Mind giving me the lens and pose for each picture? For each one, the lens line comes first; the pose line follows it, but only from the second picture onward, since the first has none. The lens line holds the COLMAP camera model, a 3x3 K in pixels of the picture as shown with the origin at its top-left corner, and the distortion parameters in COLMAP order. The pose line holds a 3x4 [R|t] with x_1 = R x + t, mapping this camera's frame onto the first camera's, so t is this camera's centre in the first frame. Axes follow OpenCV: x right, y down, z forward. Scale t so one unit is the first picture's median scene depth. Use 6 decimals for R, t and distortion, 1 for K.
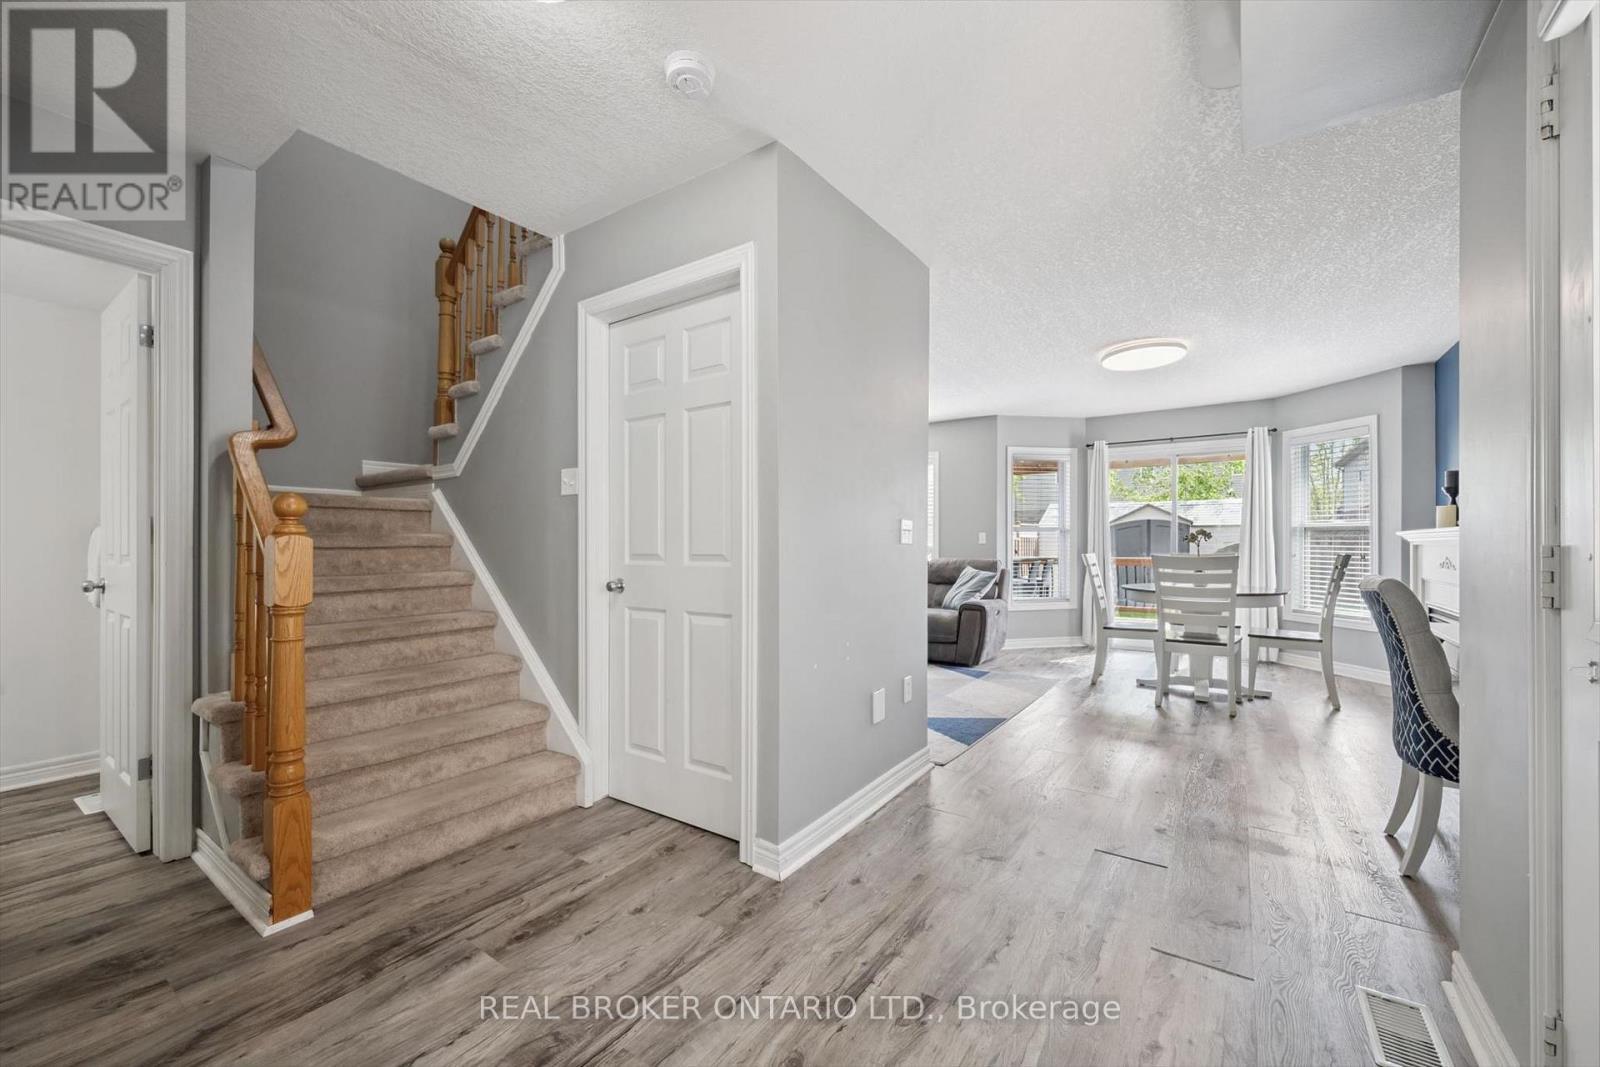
lens RADIAL K [[625.9, 0, 807.3], [0, 625.9, 538.2], [0, 0, 1]] dist [0.002030, 0.000064]
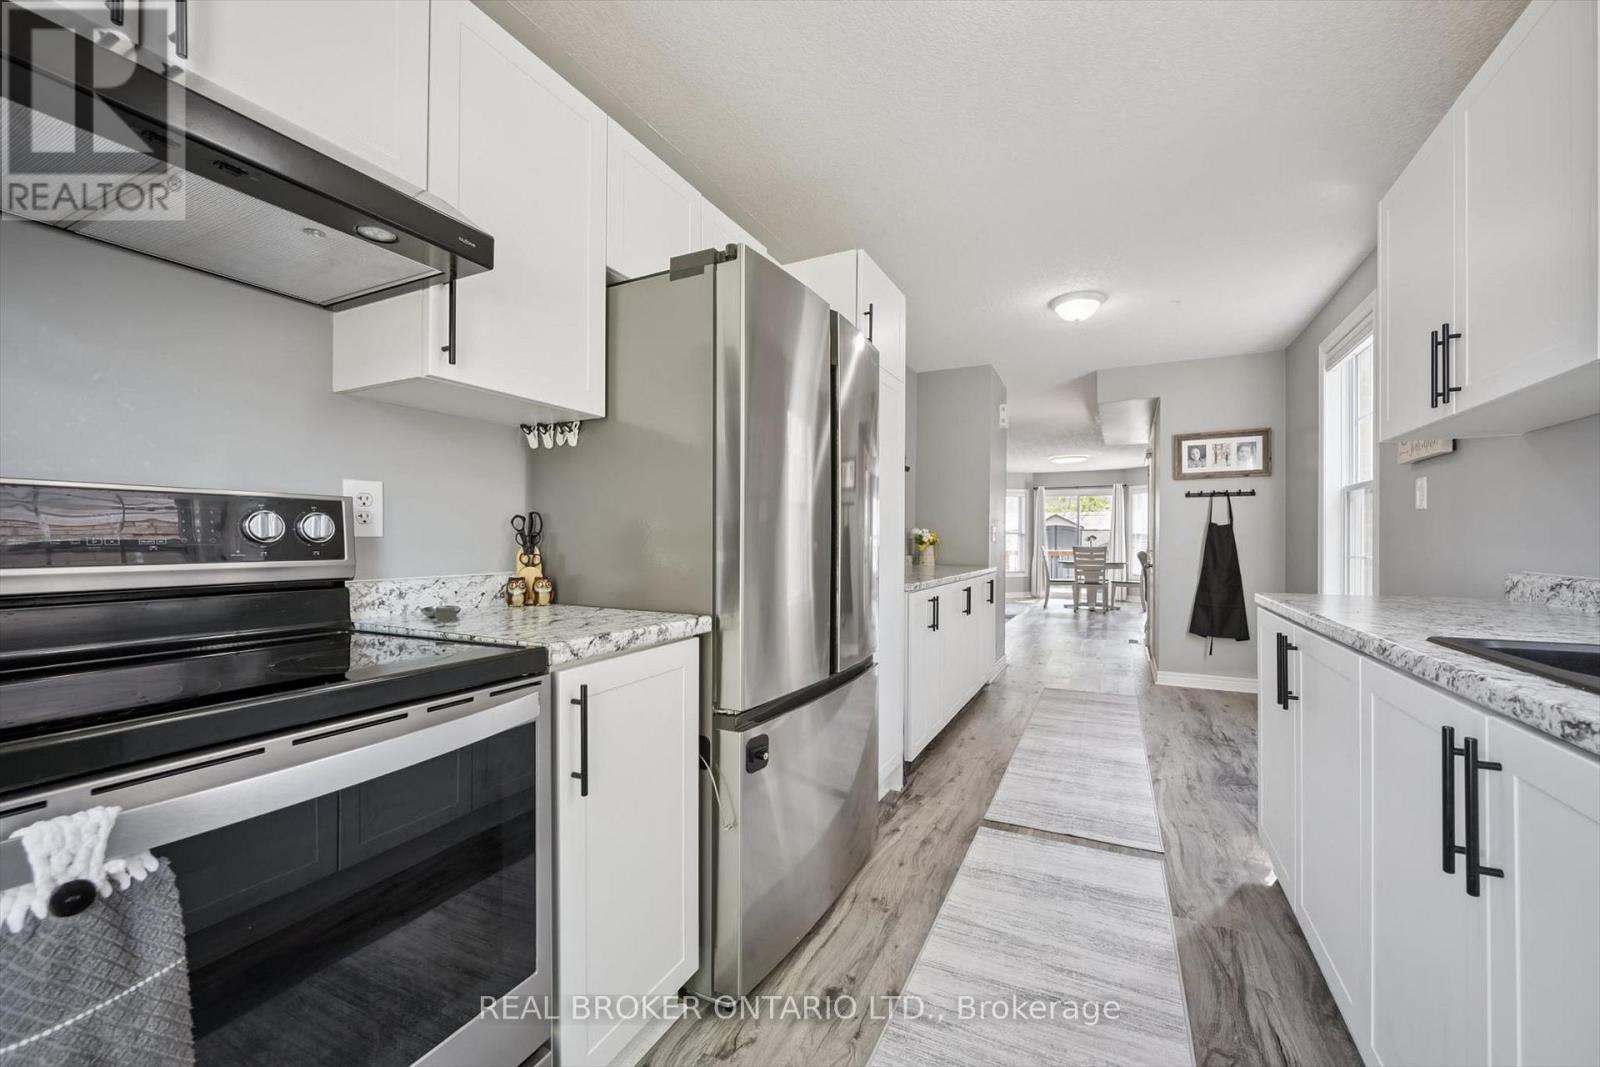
lens RADIAL K [[625.9, 0, 807.3], [0, 625.9, 538.2], [0, 0, 1]] dist [0.002030, 0.000064]
pose [[0.990780, 0.000910, 0.135474, -0.654910], [-0.000865, 1.000000, -0.000391, -0.000361], [-0.135475, 0.000270, 0.990781, -1.036586]]
